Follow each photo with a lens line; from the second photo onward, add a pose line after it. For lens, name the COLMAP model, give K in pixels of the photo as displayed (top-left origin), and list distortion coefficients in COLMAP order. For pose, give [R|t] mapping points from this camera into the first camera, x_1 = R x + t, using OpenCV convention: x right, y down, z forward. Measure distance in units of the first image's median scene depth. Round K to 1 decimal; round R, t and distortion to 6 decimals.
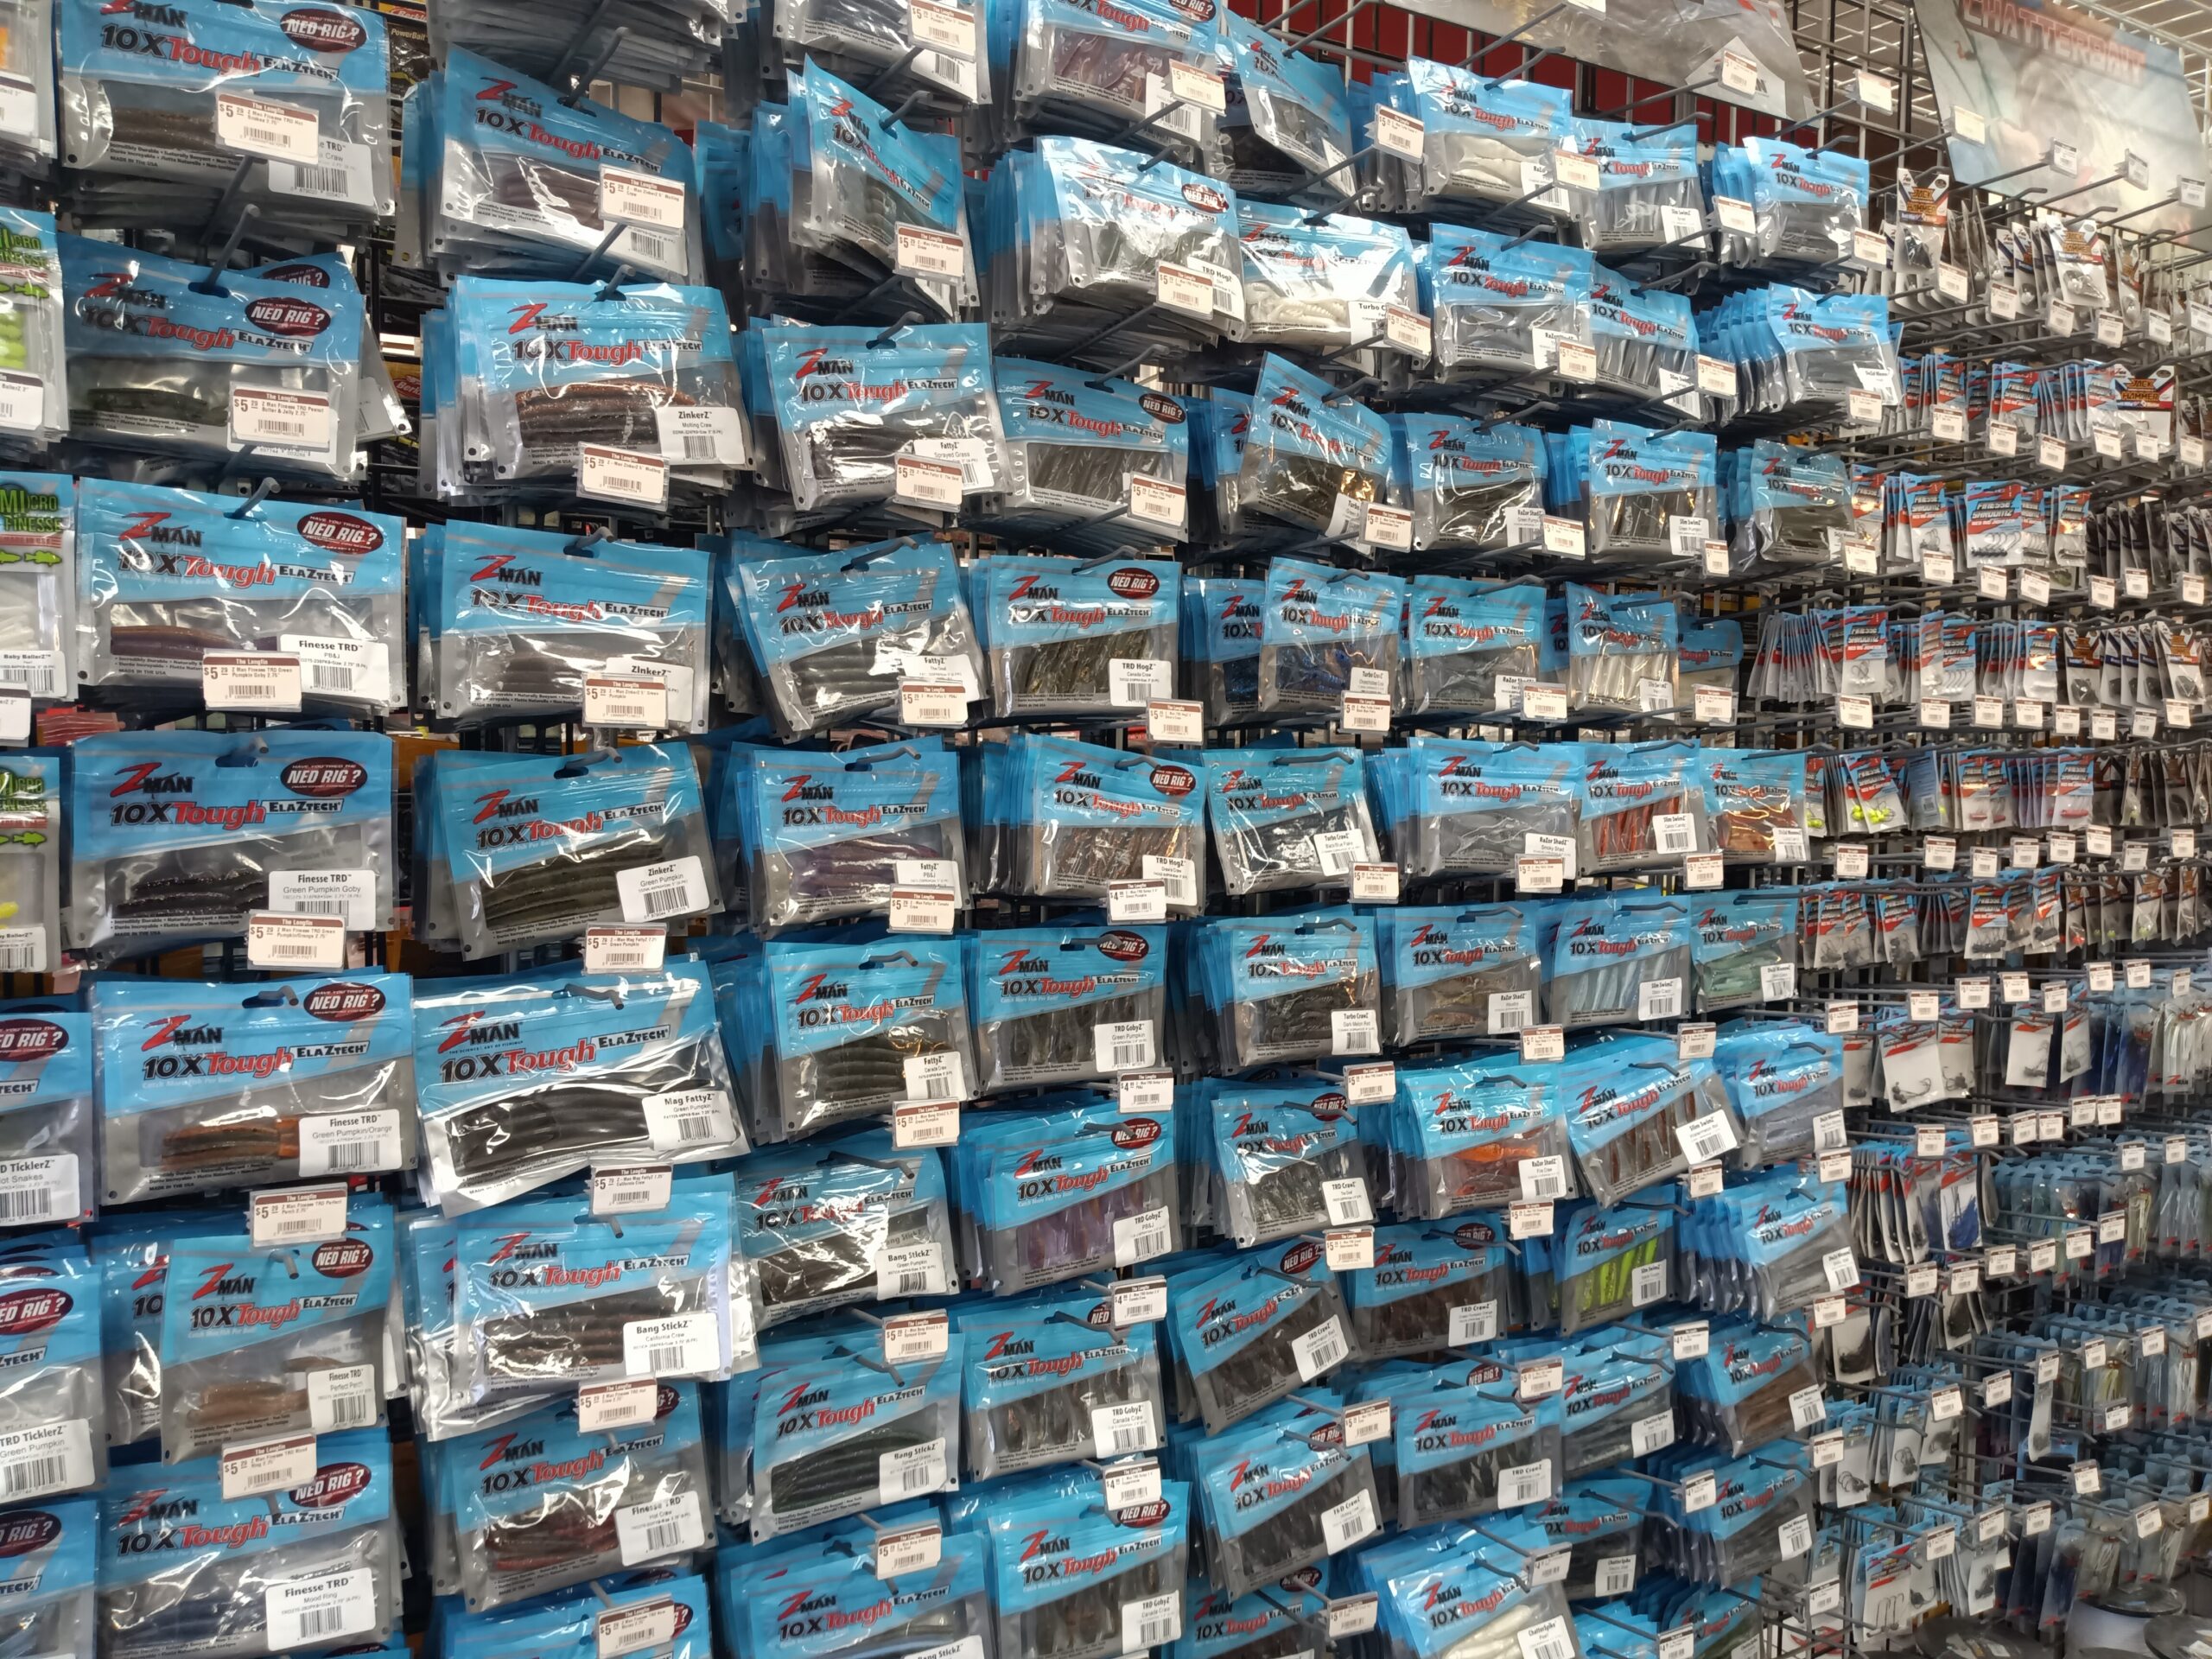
lens RADIAL K [[1668.4, 0, 1106.0], [0, 1668.4, 829.5], [0, 0, 1]] dist [0.004118, -0.042311]
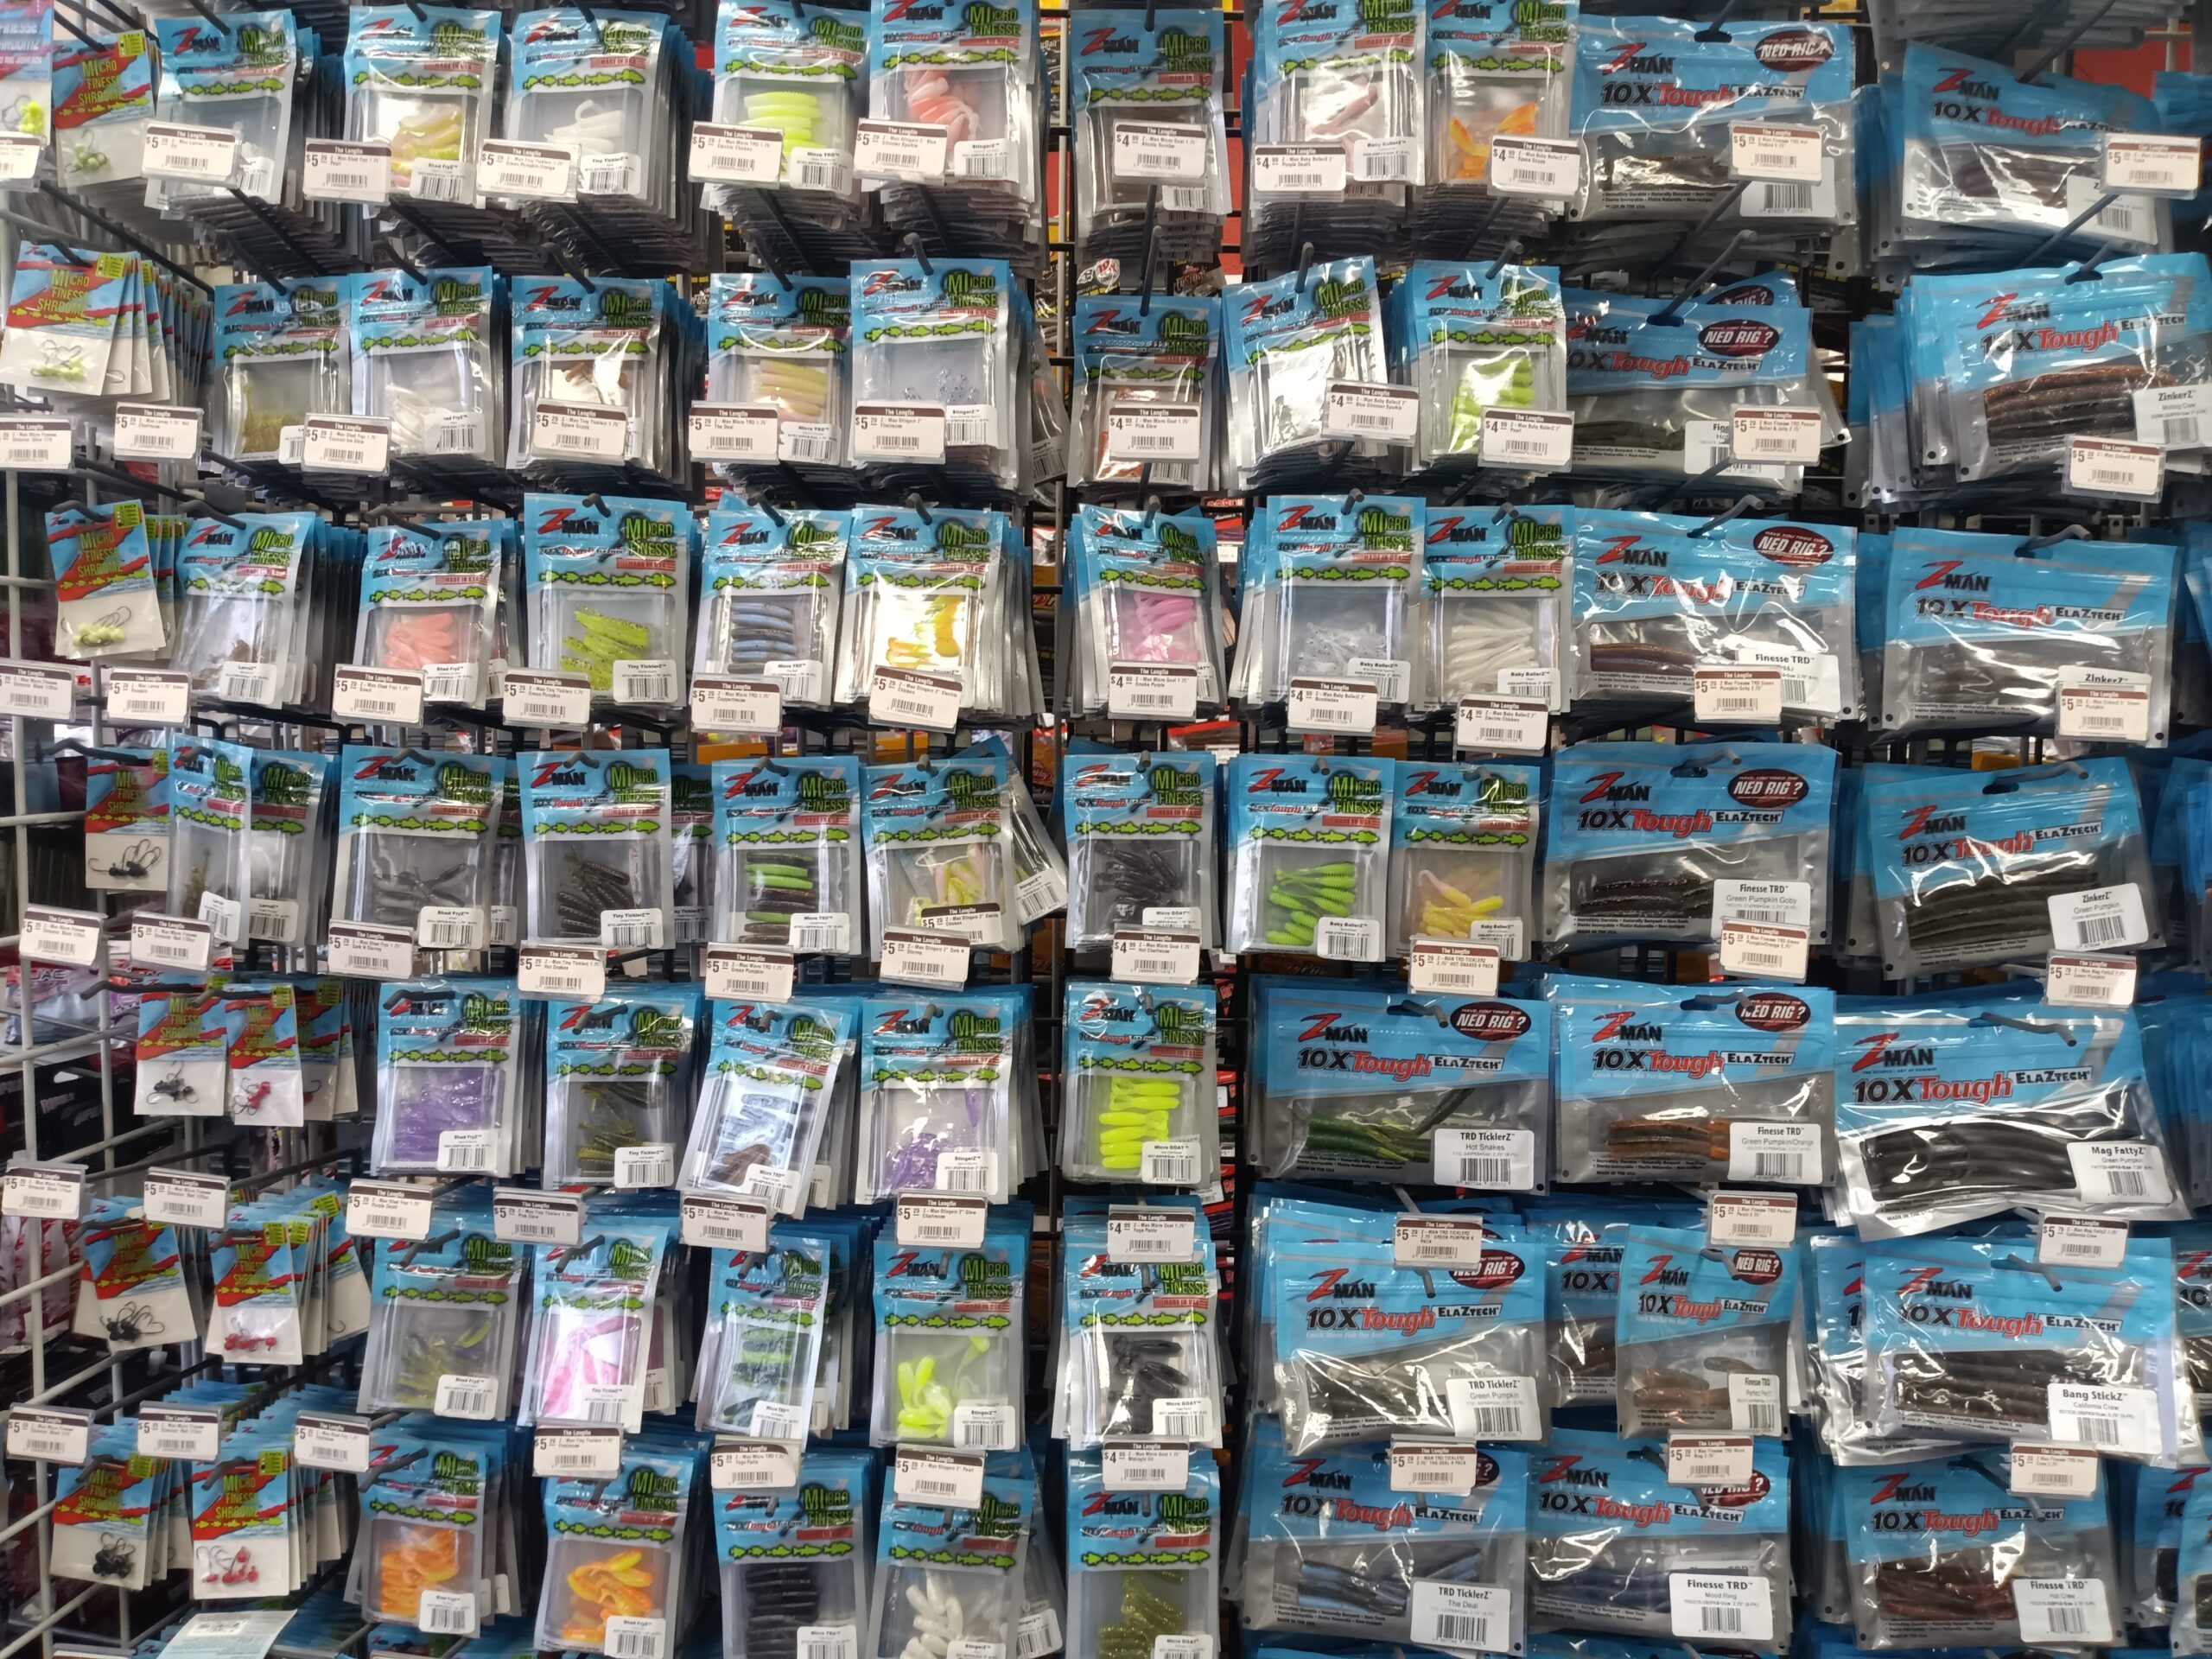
lens RADIAL K [[1668.4, 0, 1106.0], [0, 1668.4, 829.5], [0, 0, 1]] dist [0.004118, -0.042311]
pose [[0.838854, 0.031942, -0.543418, -0.247955], [-0.036284, 0.999338, 0.002731, 0.005065], [0.543145, 0.017426, 0.839458, -0.066457]]
